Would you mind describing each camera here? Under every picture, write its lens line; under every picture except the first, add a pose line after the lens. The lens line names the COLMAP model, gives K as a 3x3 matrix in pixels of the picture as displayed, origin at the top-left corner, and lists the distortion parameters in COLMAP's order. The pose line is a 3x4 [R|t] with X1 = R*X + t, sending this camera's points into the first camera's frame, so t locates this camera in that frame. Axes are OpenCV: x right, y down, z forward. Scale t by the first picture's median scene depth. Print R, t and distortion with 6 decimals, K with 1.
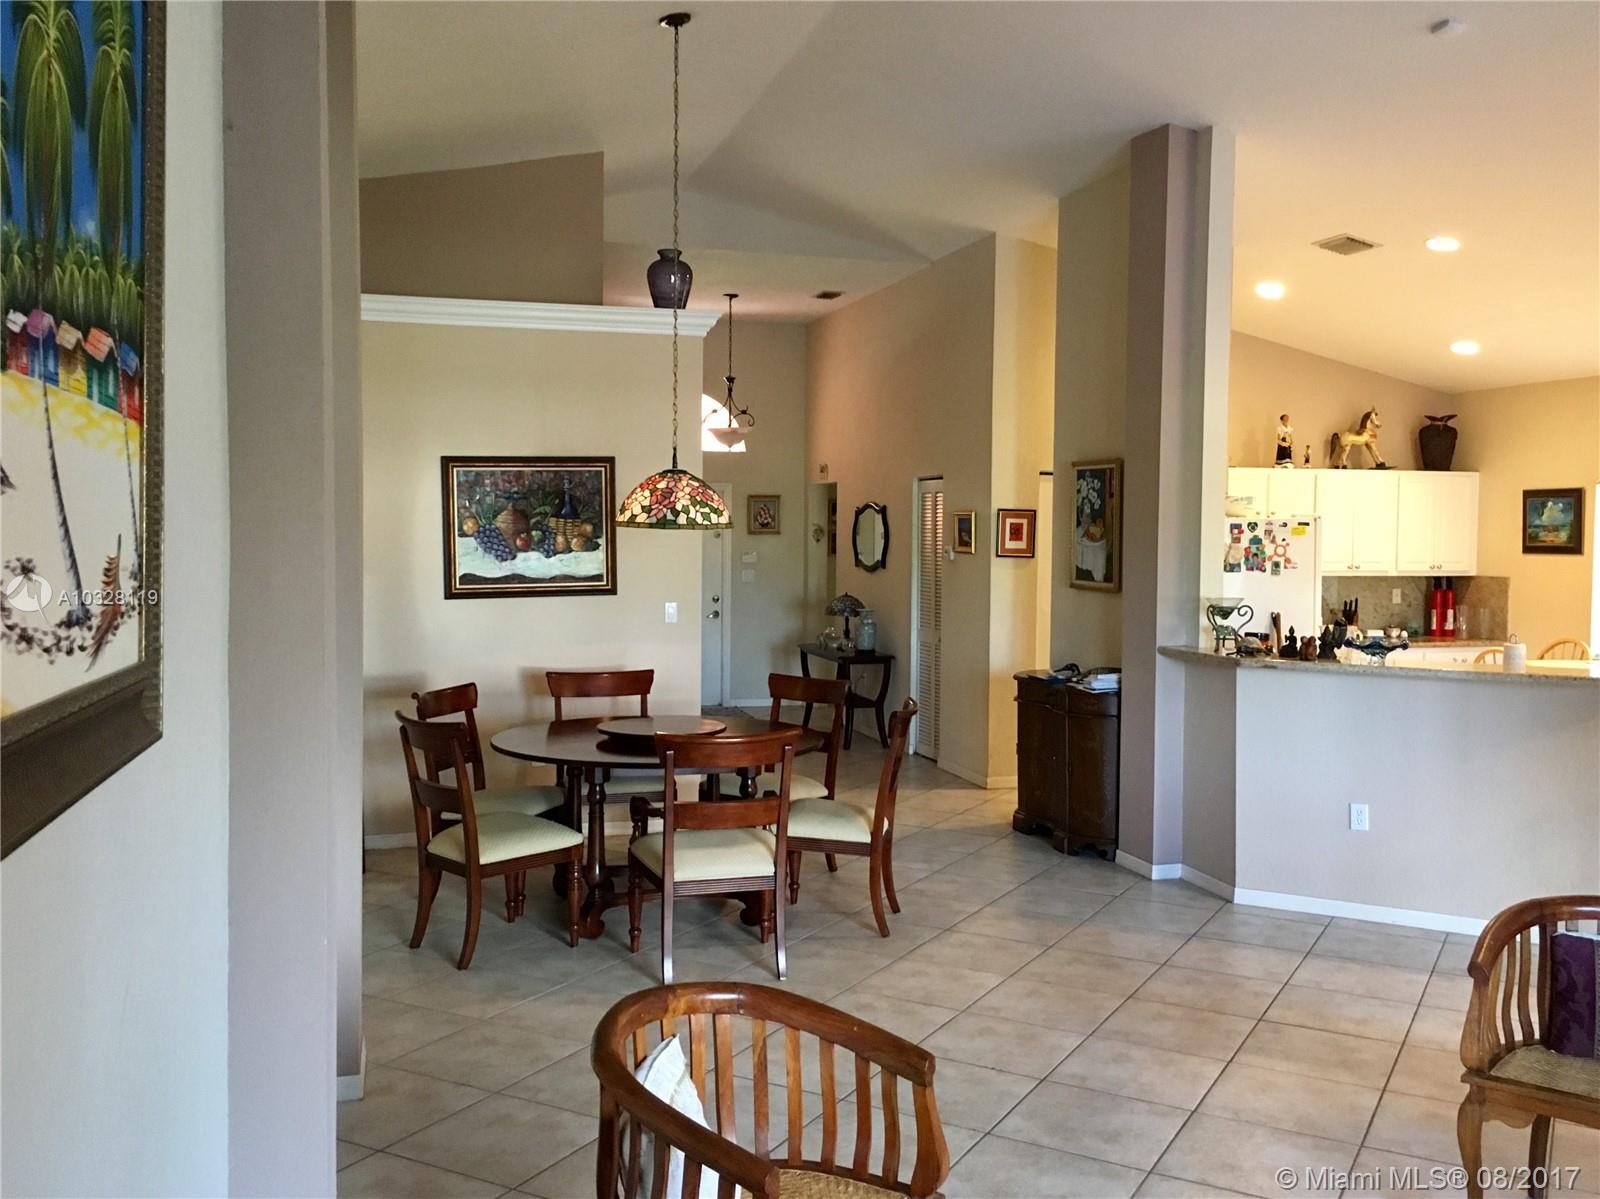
lens RADIAL K [[1407.1, 0, 800.2], [0, 1407.1, 597.2], [0, 0, 1]] dist [0.015689, 0.008790]
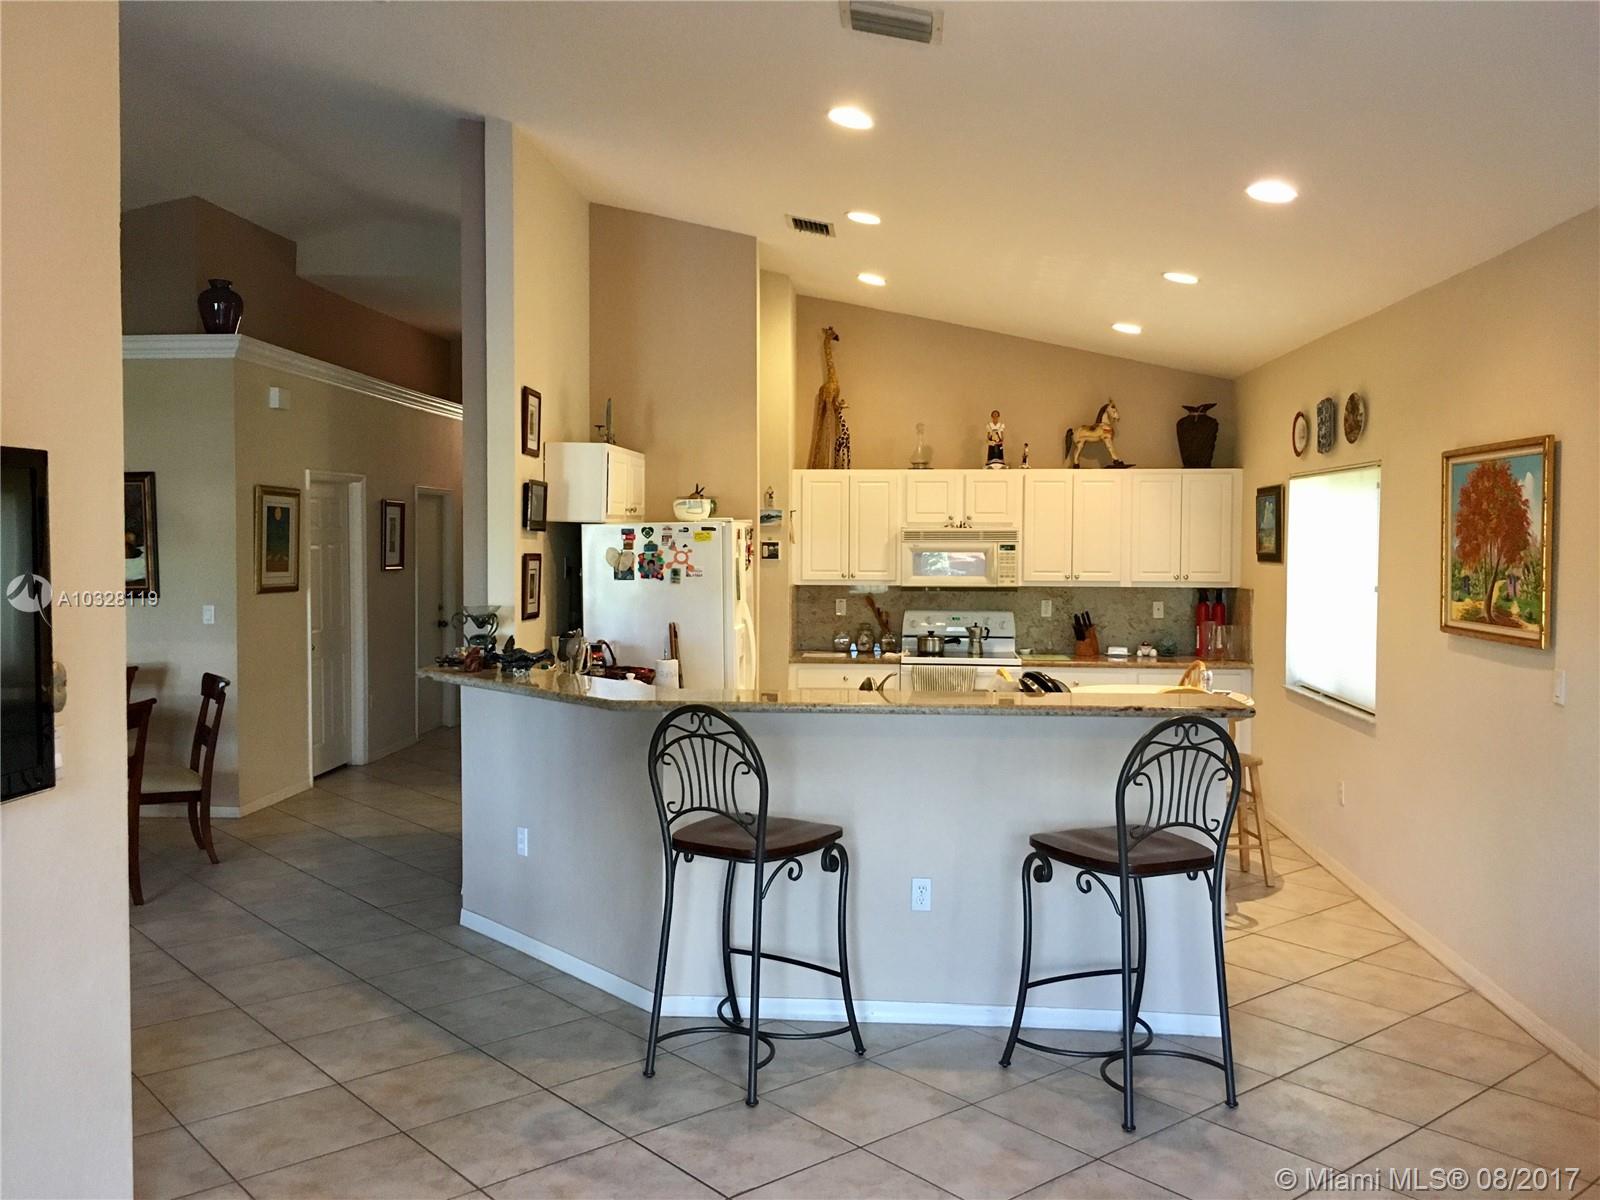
lens RADIAL K [[1333.7, 0, 800.2], [0, 1333.7, 600.1], [0, 0, 1]] dist [0.024928, -0.001626]
pose [[0.942344, 0.010698, -0.334473, 0.676551], [-0.012101, 0.999925, -0.002113, -0.003403], [0.334426, 0.006039, 0.942403, 0.180196]]
